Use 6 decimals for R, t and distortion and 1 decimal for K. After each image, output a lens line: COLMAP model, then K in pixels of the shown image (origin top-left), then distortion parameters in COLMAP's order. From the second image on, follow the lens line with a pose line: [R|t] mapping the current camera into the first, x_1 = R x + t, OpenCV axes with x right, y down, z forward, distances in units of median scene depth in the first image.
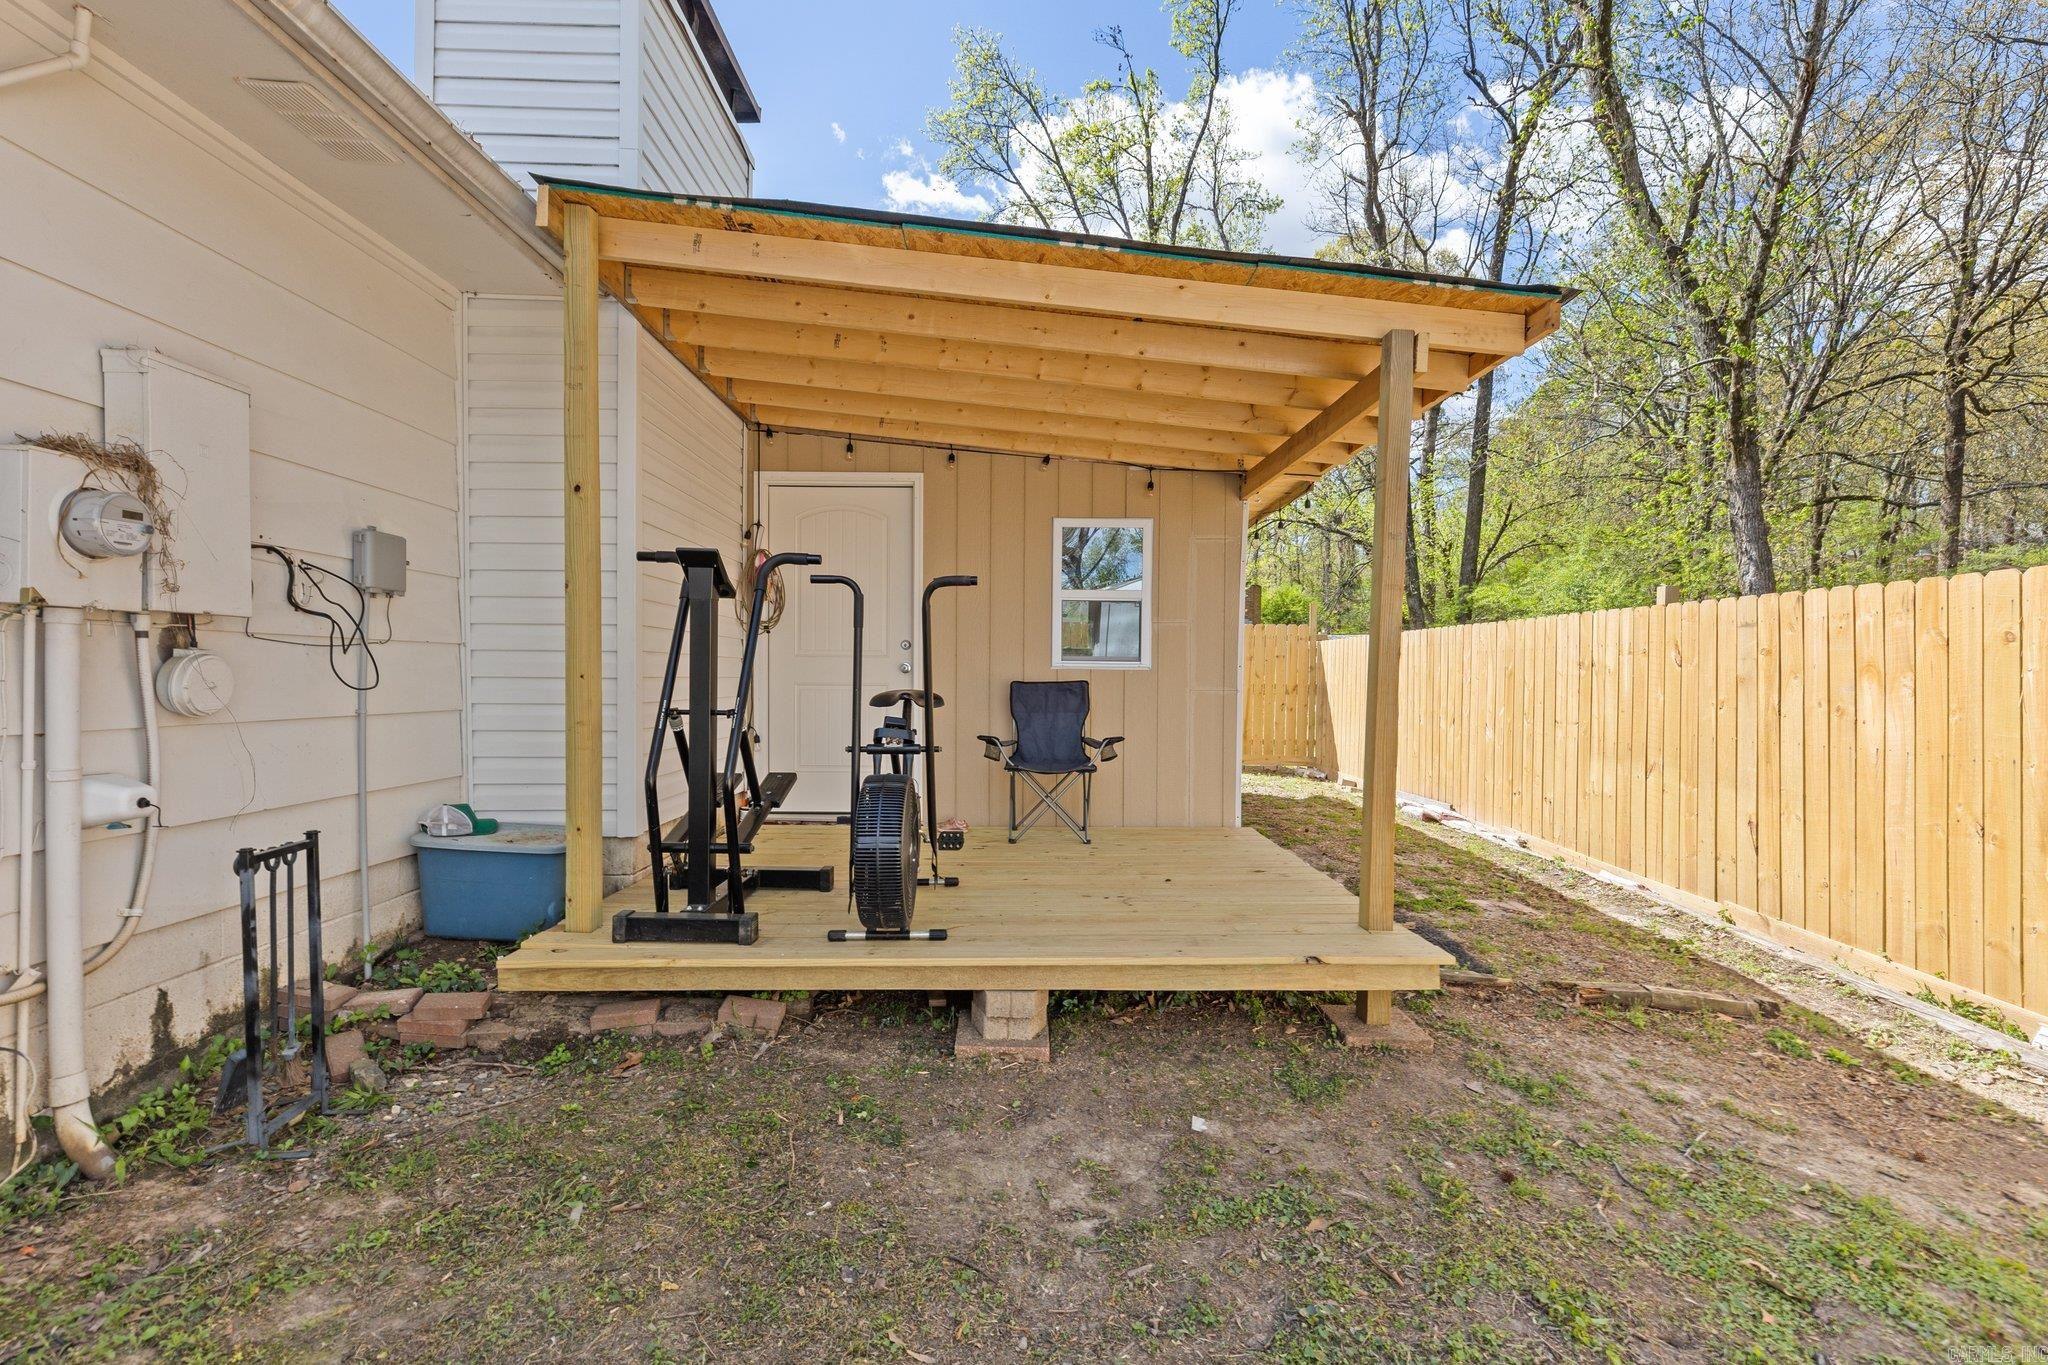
lens RADIAL K [[925.9, 0, 1022.3], [0, 925.9, 695.2], [0, 0, 1]] dist [0.005324, -0.001262]
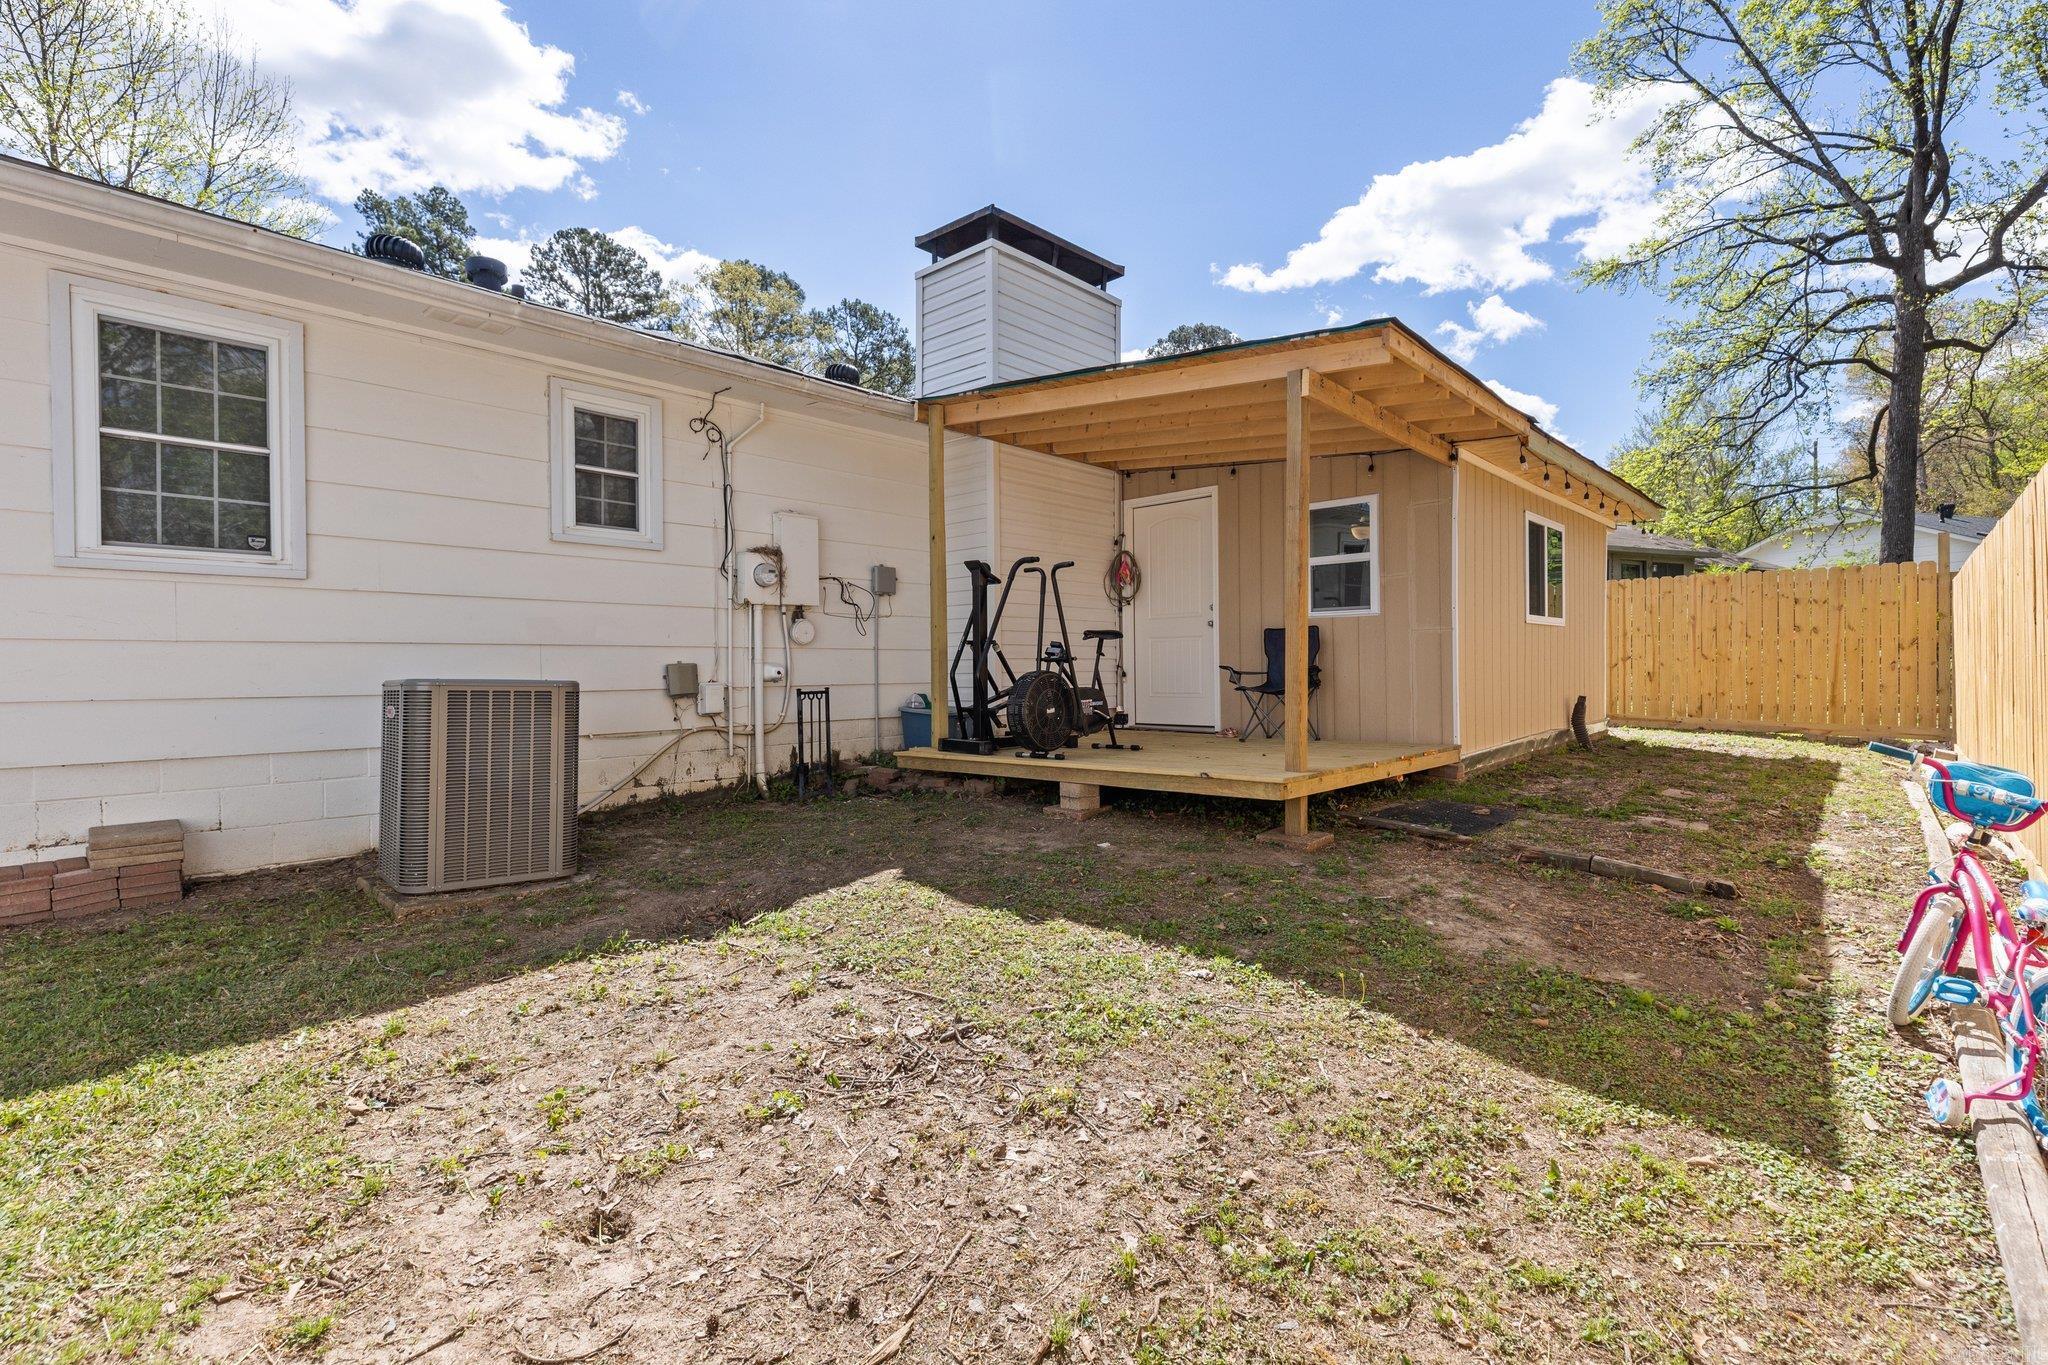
lens RADIAL K [[925.9, 0, 1028.4], [0, 925.9, 667.9], [0, 0, 1]] dist [0.005324, -0.001262]
pose [[0.727500, -0.016484, -0.685909, 1.190277], [0.001294, 0.999743, -0.022654, 0.129234], [0.686106, 0.015593, 0.727334, -0.407309]]
